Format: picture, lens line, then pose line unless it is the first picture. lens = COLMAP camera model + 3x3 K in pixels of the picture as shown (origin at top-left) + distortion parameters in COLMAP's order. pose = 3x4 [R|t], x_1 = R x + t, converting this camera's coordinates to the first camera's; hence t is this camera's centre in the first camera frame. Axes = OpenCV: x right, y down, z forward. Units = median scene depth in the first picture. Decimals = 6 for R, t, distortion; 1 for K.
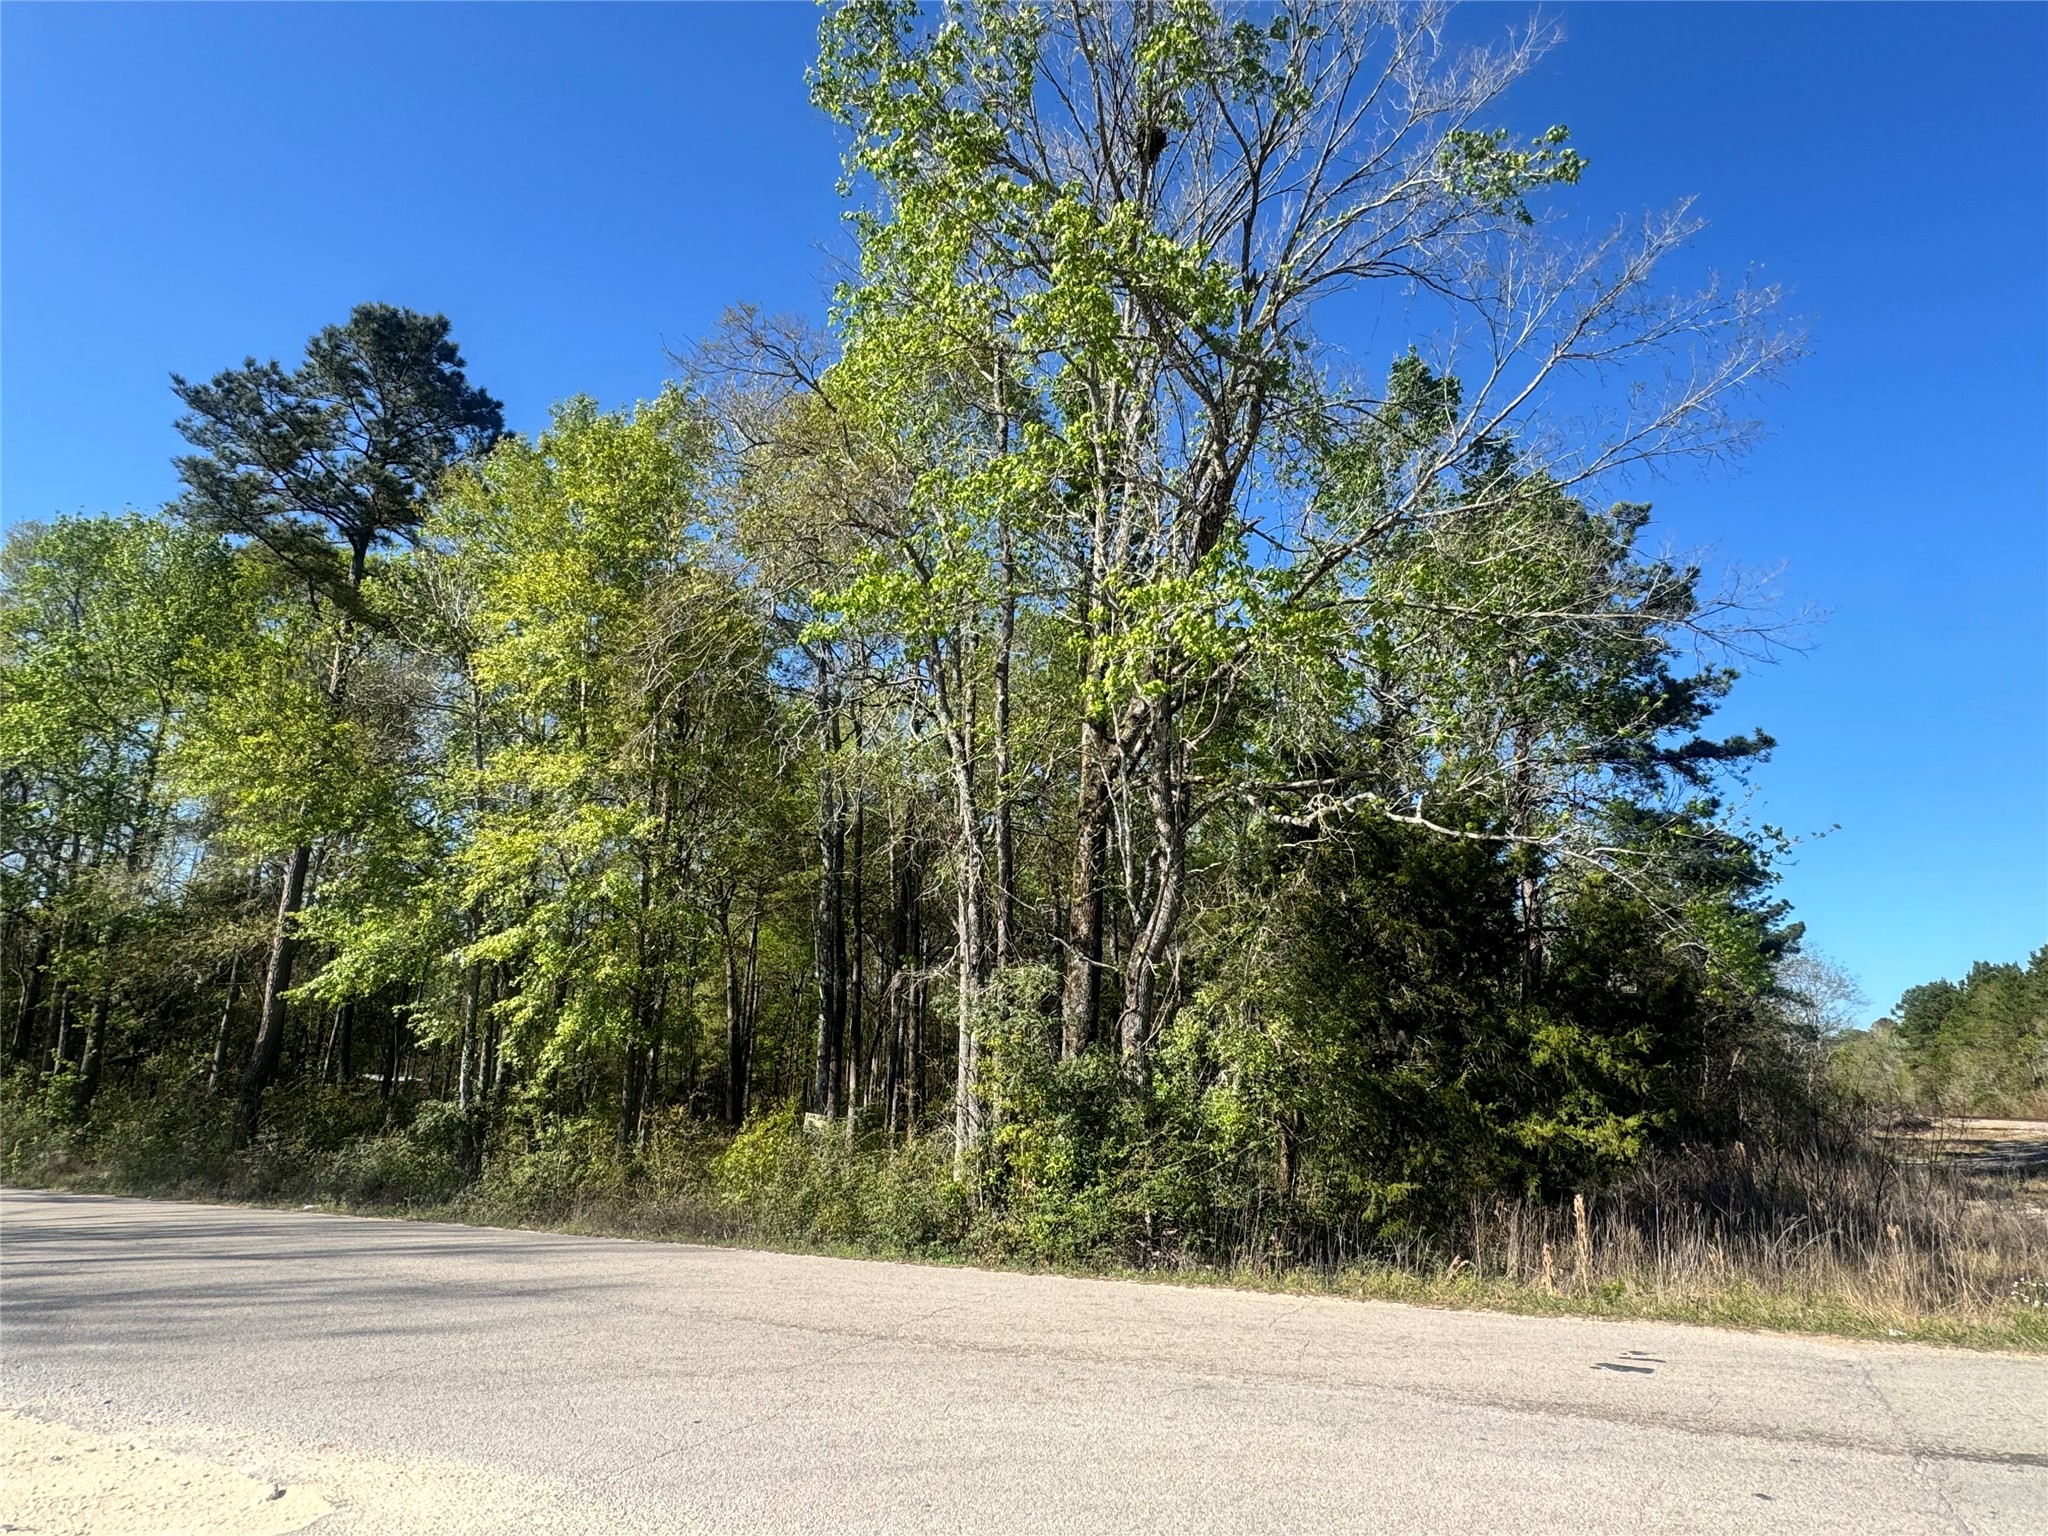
lens RADIAL K [[1093.2, 0, 1024.0], [0, 1093.2, 768.0], [0, 0, 1]] dist [0.001247, -0.001236]
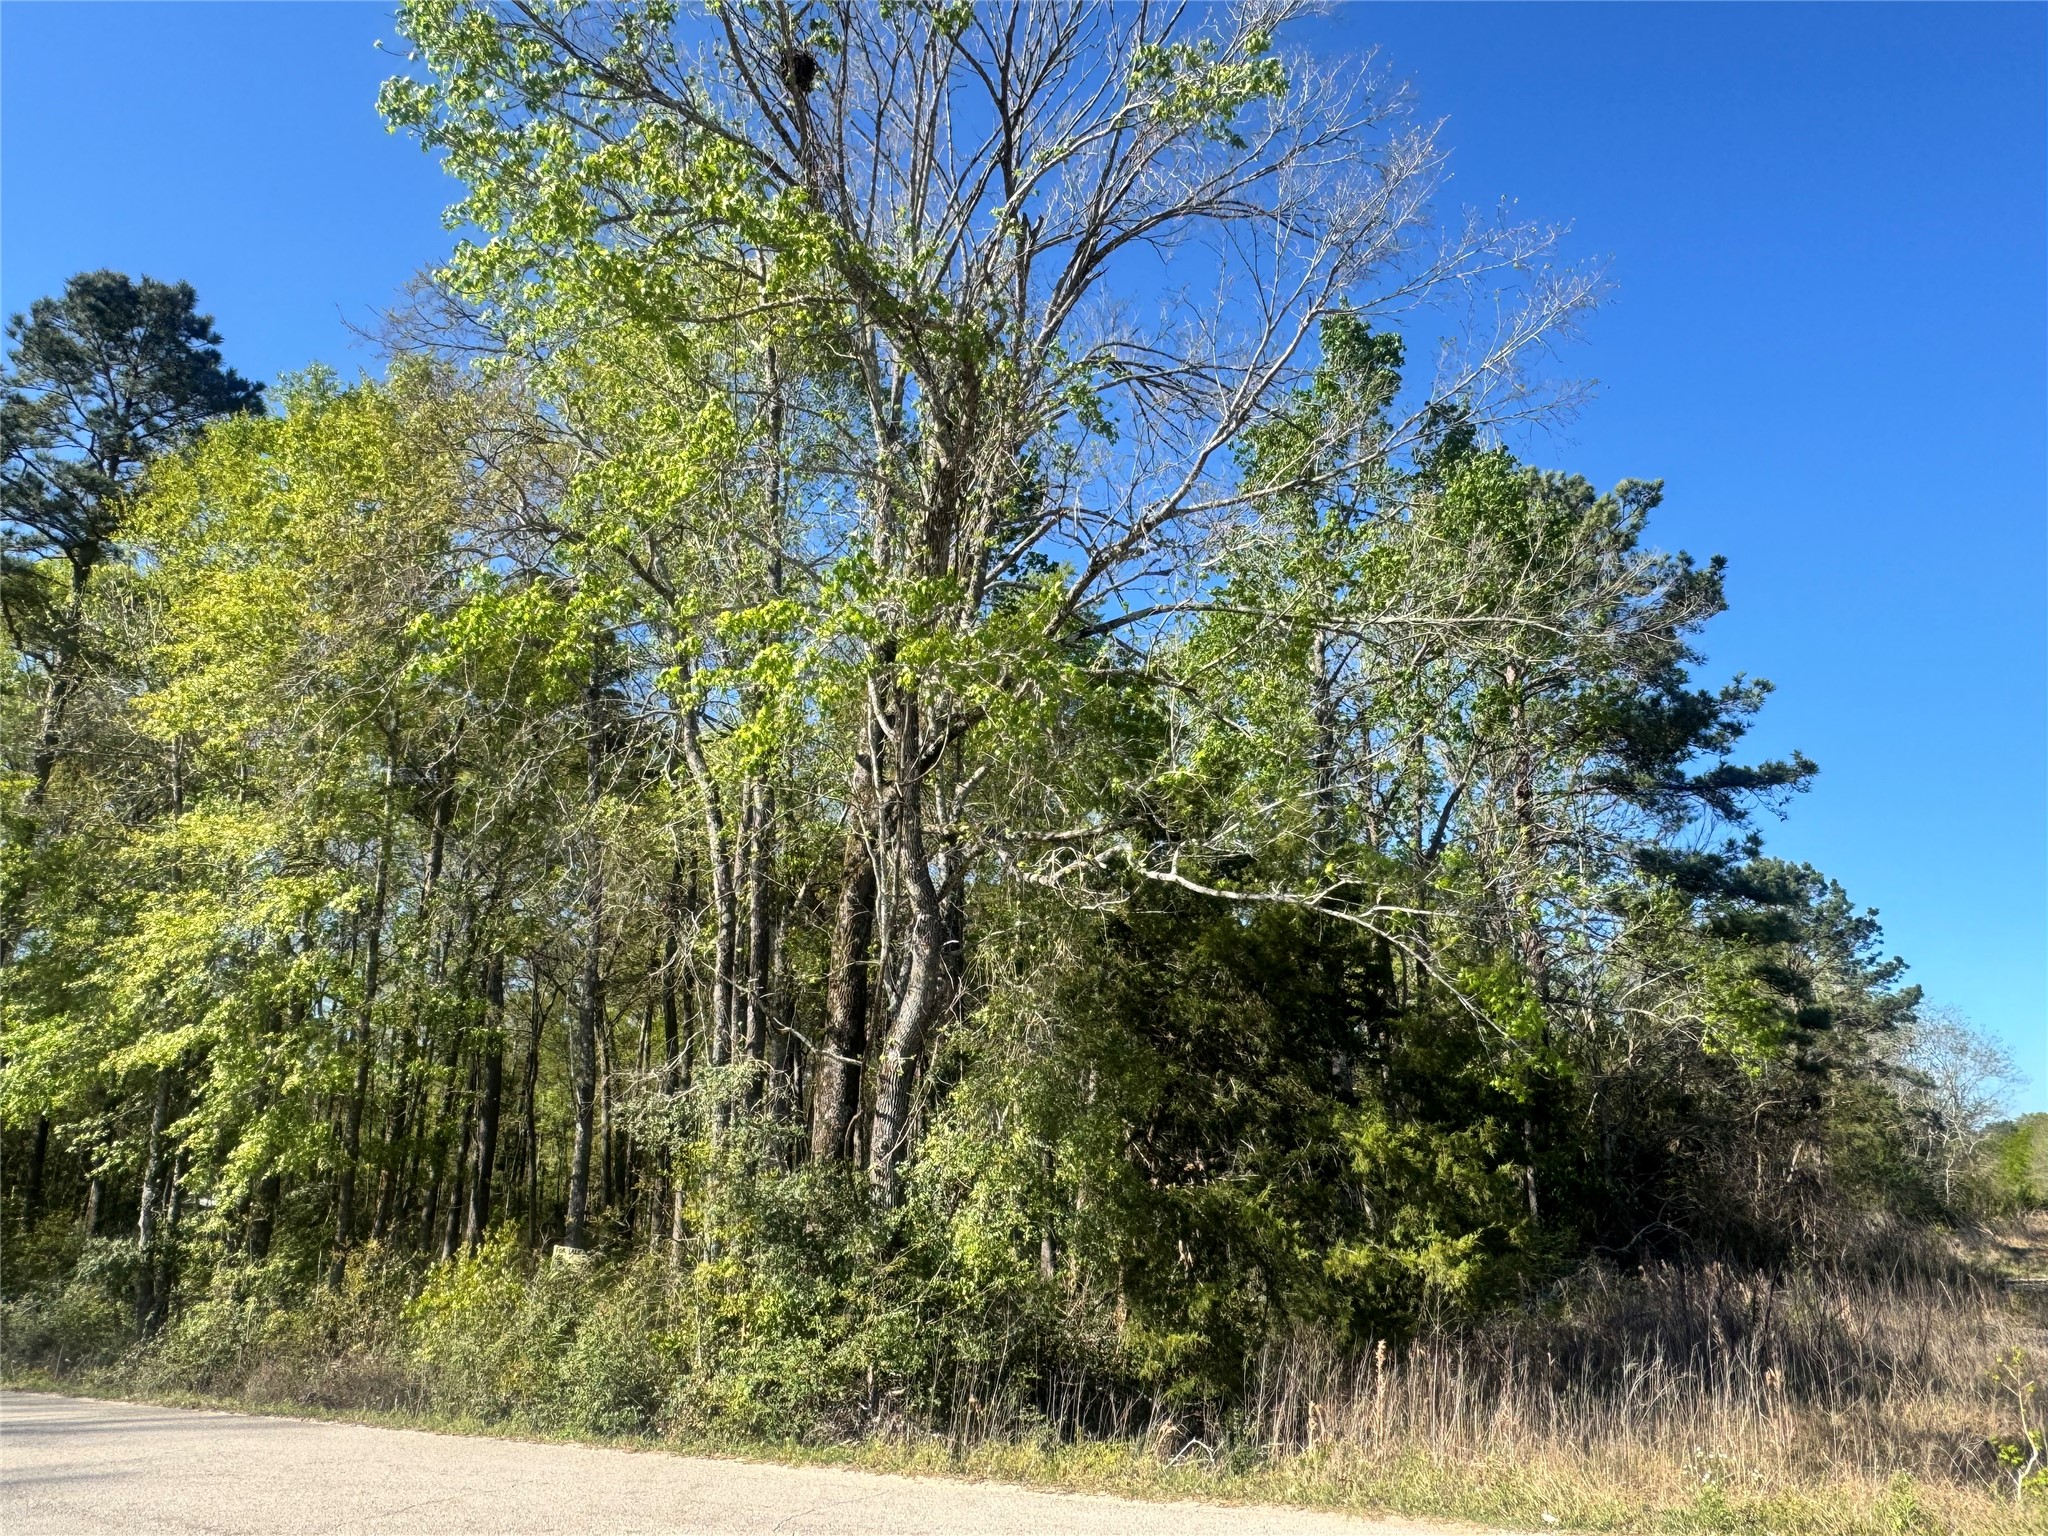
lens RADIAL K [[1327.3, 0, 1017.9], [0, 1327.3, 771.7], [0, 0, 1]] dist [-0.003236, 0.004525]
pose [[0.999812, -0.018398, -0.006176, 0.161710], [0.018219, 0.999445, -0.027890, -0.004254], [0.006685, 0.027773, 0.999592, 0.003254]]
